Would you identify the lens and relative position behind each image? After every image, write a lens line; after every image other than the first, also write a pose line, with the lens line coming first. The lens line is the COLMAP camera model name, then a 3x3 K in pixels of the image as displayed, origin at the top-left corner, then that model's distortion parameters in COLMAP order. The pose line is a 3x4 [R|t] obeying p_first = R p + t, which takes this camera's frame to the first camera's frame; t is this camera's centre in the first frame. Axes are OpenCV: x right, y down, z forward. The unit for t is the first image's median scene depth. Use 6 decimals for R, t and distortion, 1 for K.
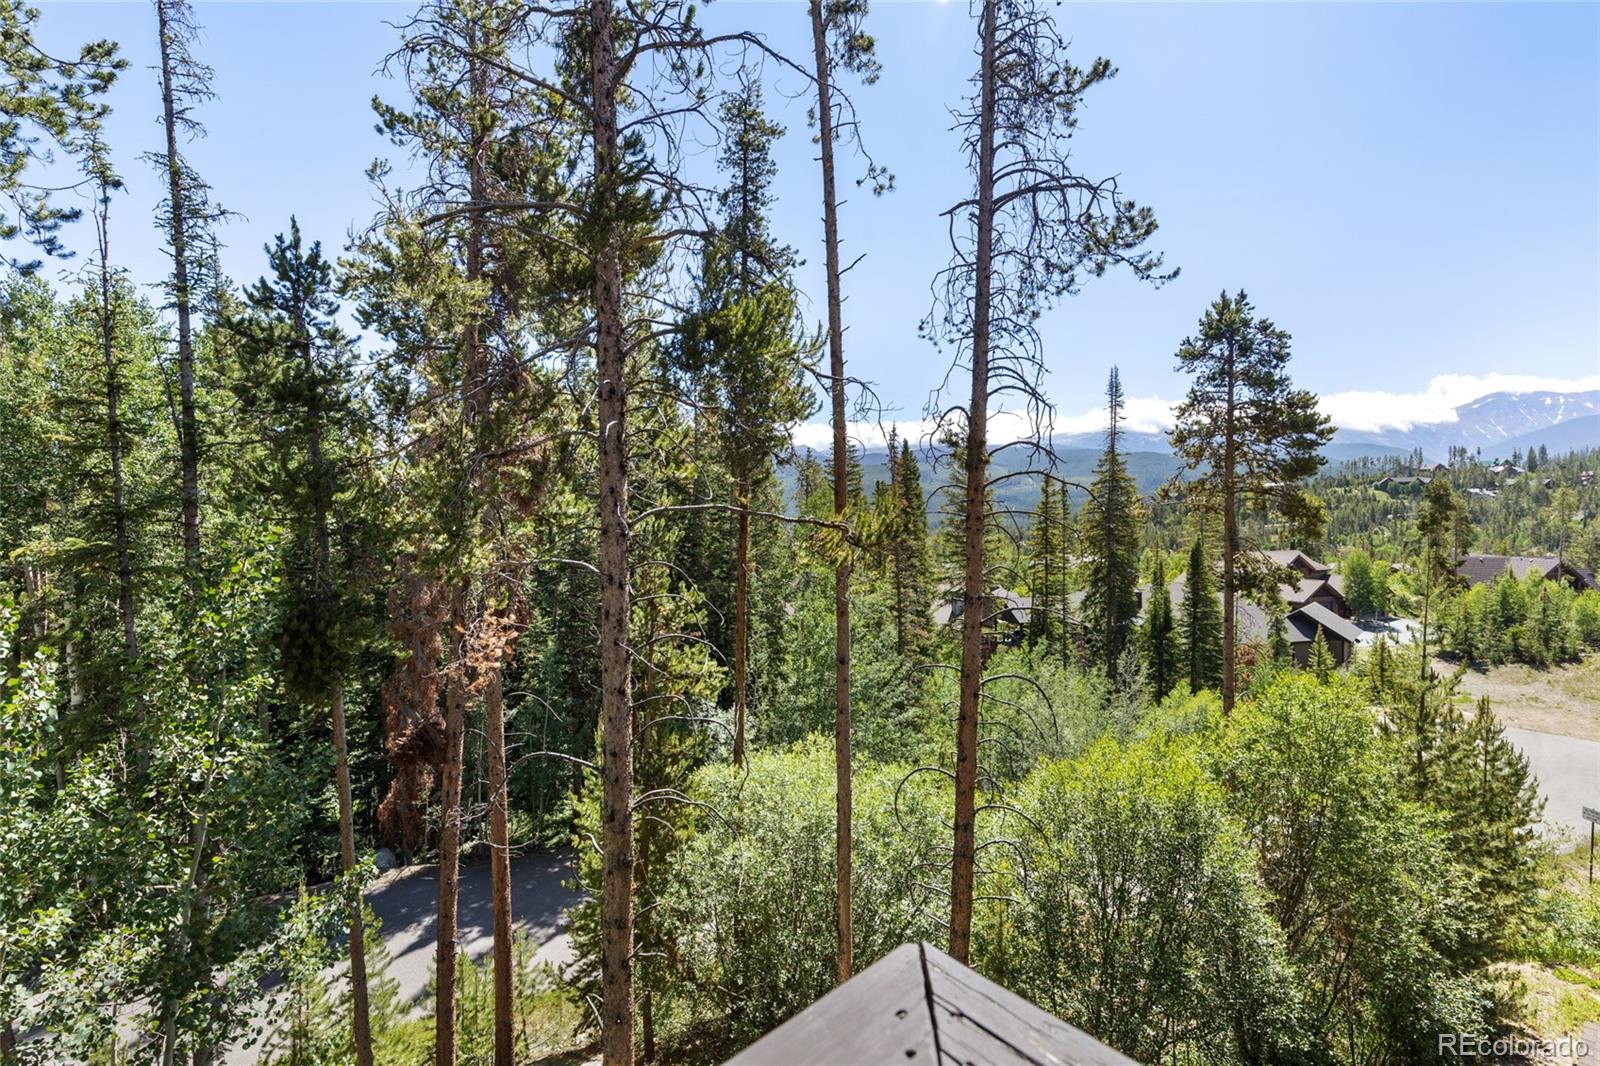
lens RADIAL K [[726.8, 0, 805.0], [0, 726.8, 504.4], [0, 0, 1]] dist [-0.000747, 0.010980]
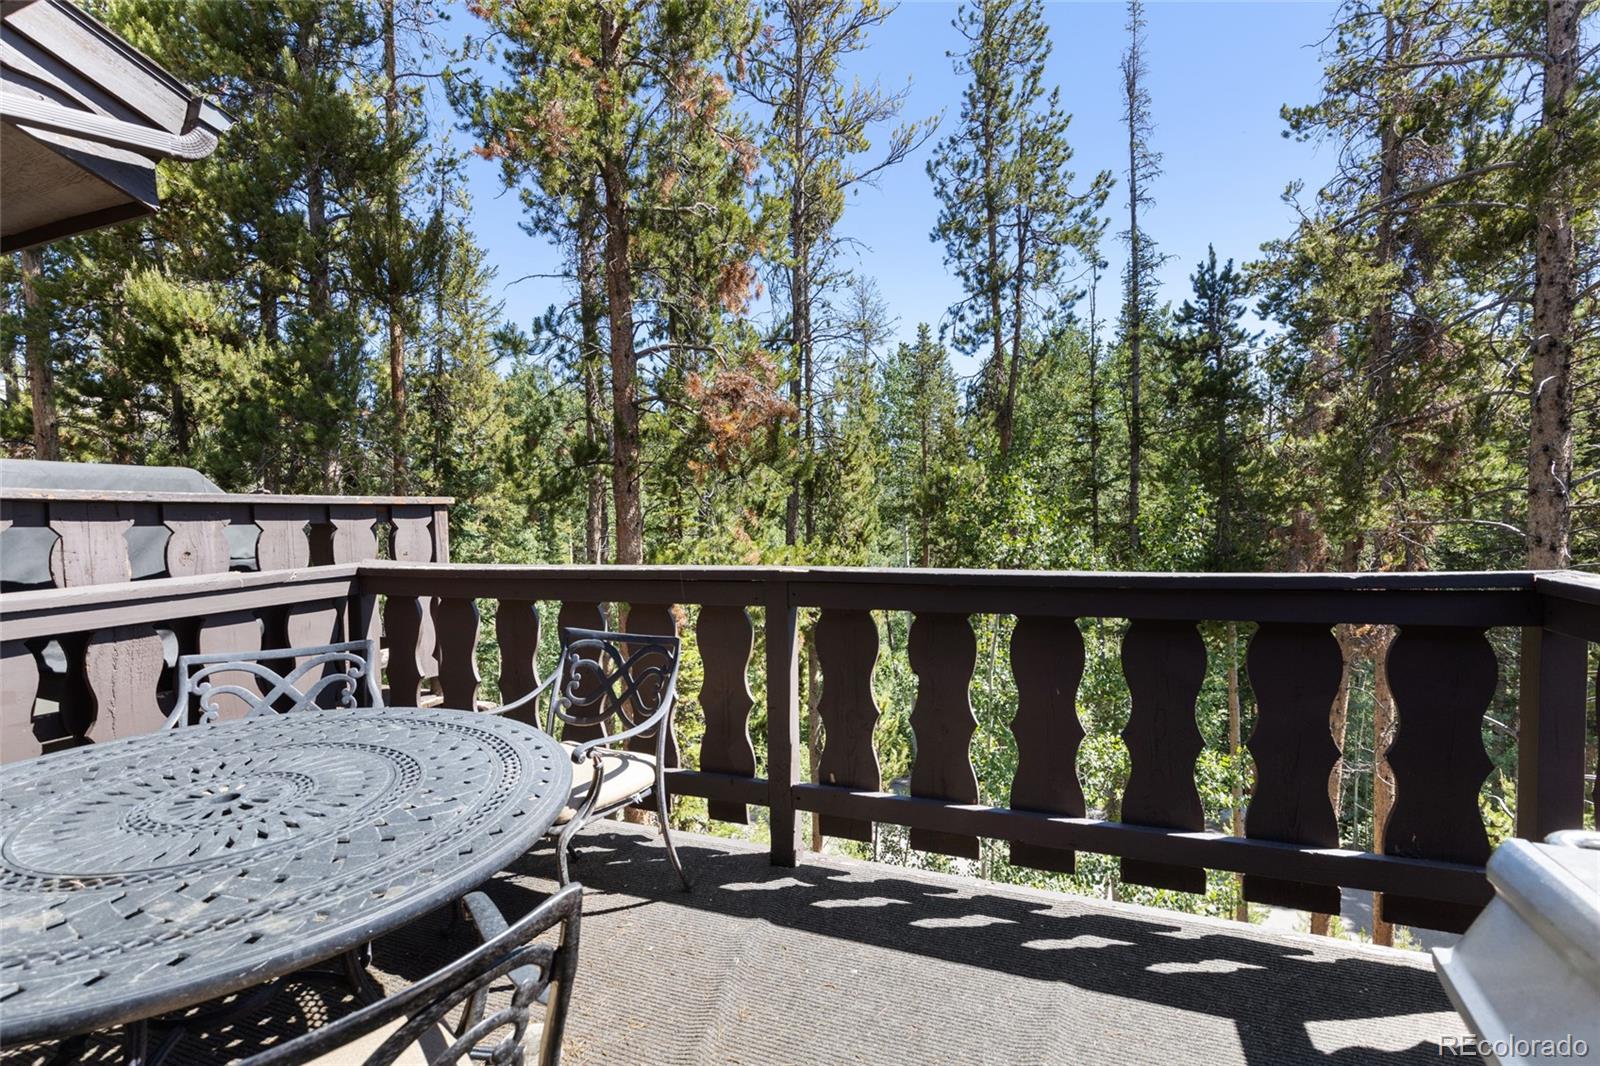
lens RADIAL K [[690.6, 0, 802.7], [0, 690.6, 555.4], [0, 0, 1]] dist [-0.001481, -0.000239]
pose [[0.450172, 0.070874, -0.890125, 0.073136], [0.027621, 0.995263, 0.093215, 0.005913], [0.892515, -0.066549, 0.446082, -0.188403]]
